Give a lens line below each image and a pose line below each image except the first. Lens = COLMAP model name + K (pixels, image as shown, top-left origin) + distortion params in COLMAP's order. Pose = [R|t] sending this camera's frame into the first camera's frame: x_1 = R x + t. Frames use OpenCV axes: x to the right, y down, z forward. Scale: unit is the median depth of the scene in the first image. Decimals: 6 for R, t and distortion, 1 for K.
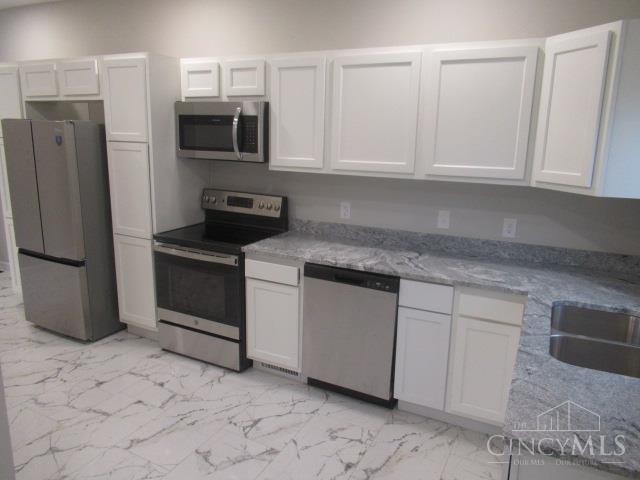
lens RADIAL K [[481.1, 0, 320.0], [0, 481.1, 240.0], [0, 0, 1]] dist [-0.009729, -0.004001]
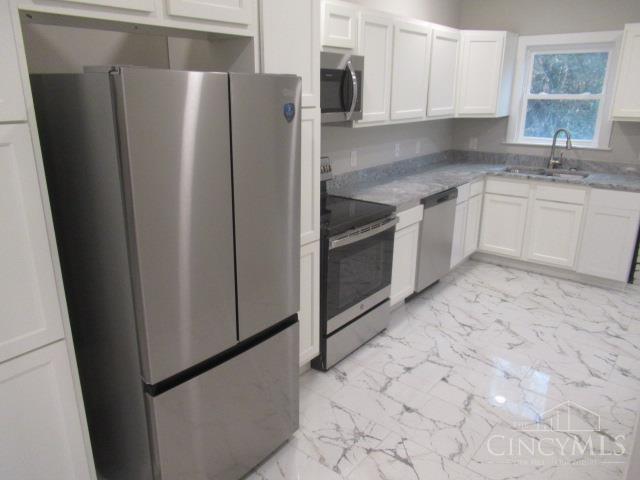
lens RADIAL K [[484.2, 0, 320.0], [0, 484.2, 240.0], [0, 0, 1]] dist [0.006026, -0.000116]
pose [[0.189613, -0.312946, 0.930651, -1.173493], [0.211858, 0.938559, 0.272440, -0.228062], [-0.958730, 0.145508, 0.244263, 0.910477]]
